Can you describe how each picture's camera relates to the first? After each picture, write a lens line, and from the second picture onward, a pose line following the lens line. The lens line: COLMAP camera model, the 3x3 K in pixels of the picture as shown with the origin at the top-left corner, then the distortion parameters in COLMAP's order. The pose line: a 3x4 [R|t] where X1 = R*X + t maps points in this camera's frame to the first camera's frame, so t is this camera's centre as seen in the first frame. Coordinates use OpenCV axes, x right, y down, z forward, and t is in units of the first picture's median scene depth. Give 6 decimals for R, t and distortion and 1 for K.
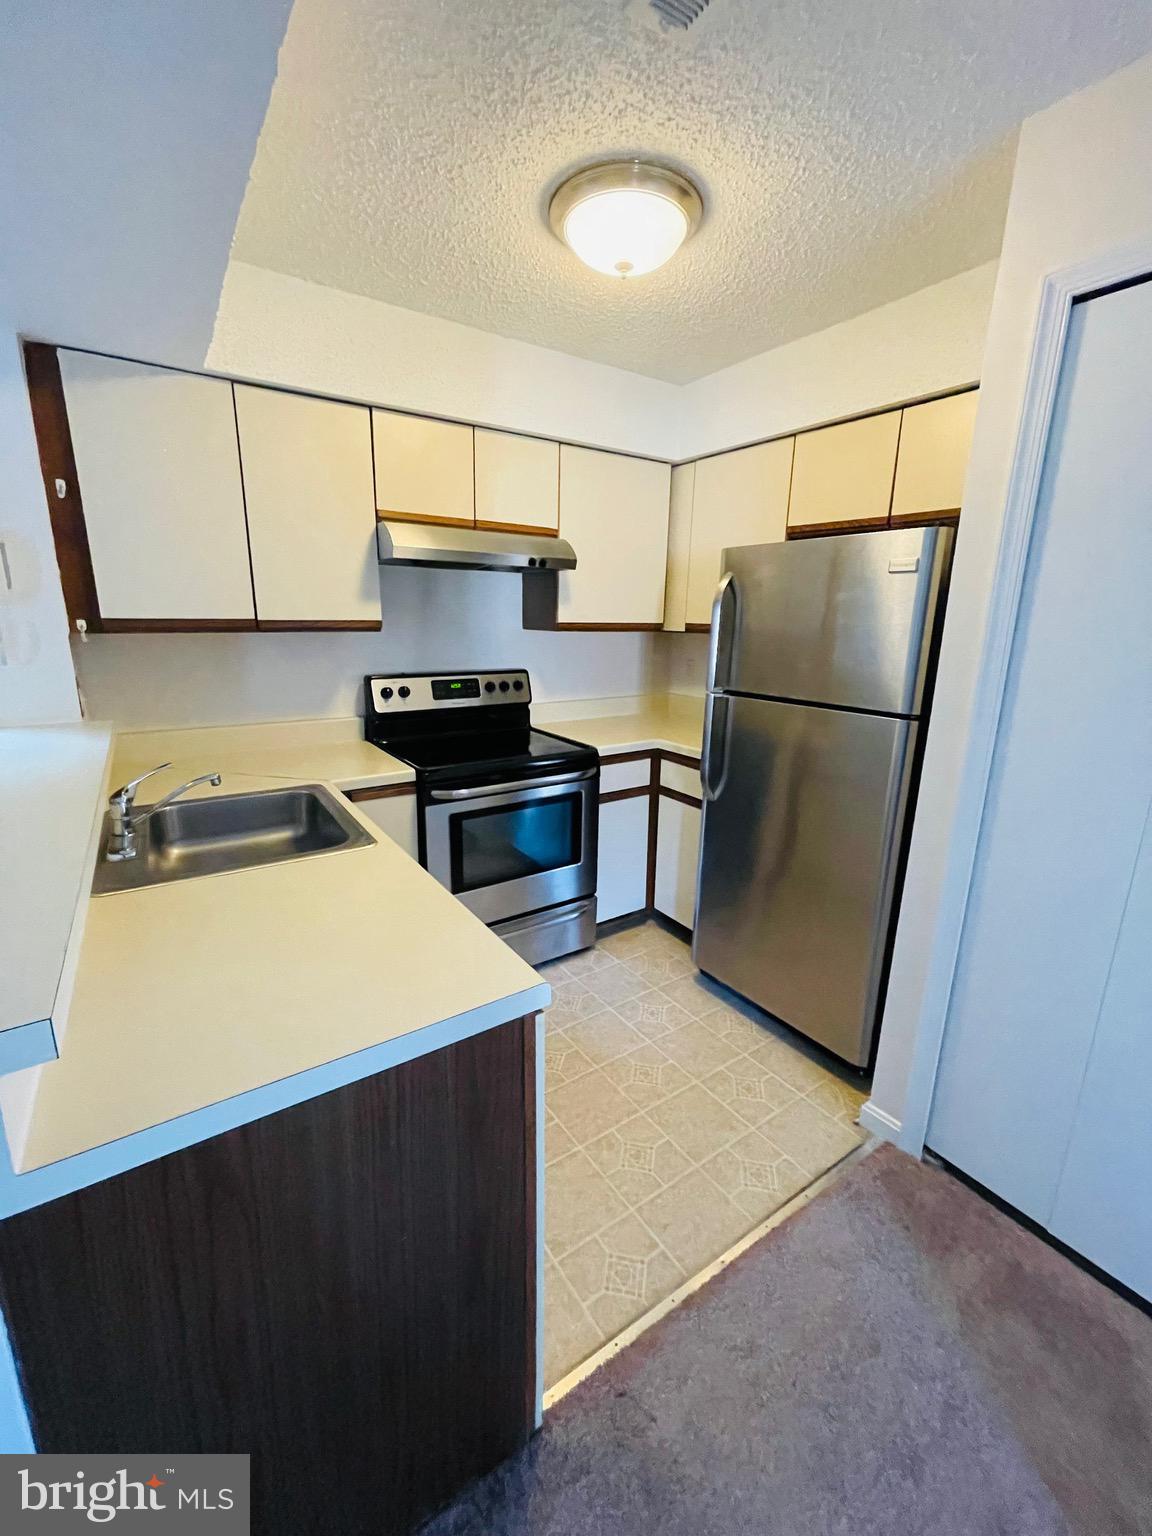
lens RADIAL K [[606.2, 0, 576.0], [0, 606.2, 768.0], [0, 0, 1]] dist [0.002793, -0.003789]
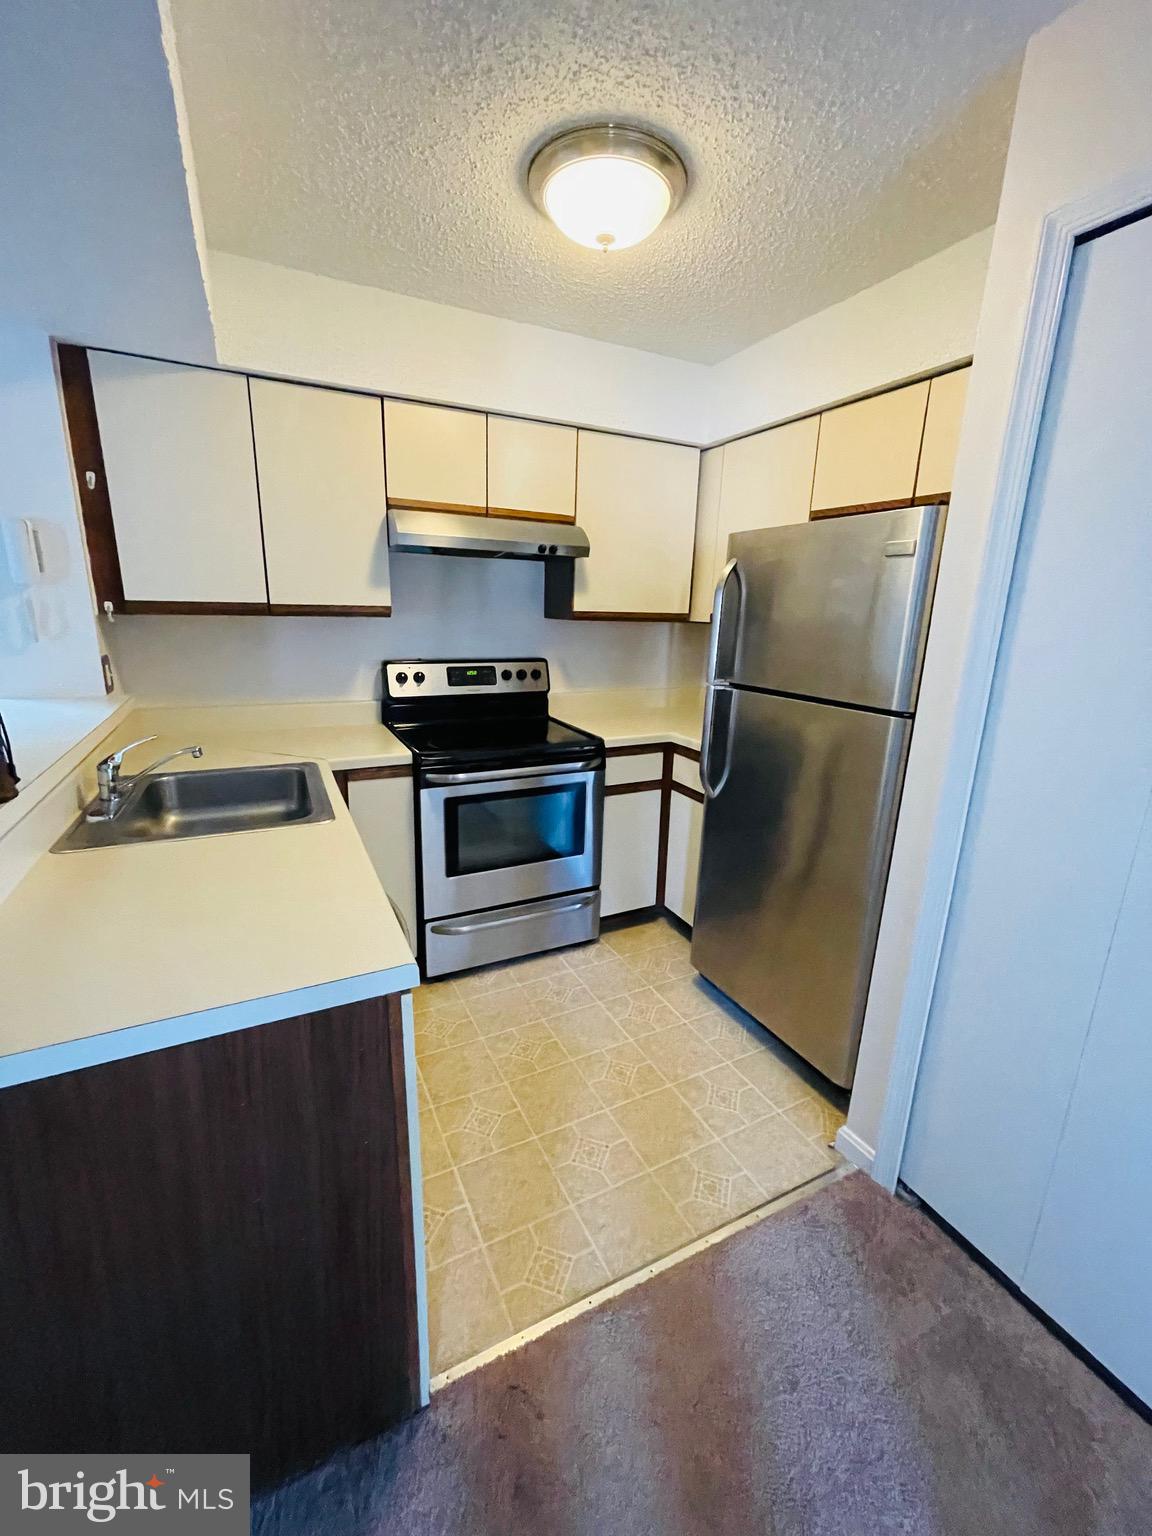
lens RADIAL K [[606.2, 0, 576.0], [0, 606.2, 768.0], [0, 0, 1]] dist [0.002793, -0.003789]
pose [[0.991449, 0.042269, -0.123462, 0.154235], [-0.041105, 0.999083, 0.011968, 0.005562], [0.123855, -0.006791, 0.992277, 0.023572]]
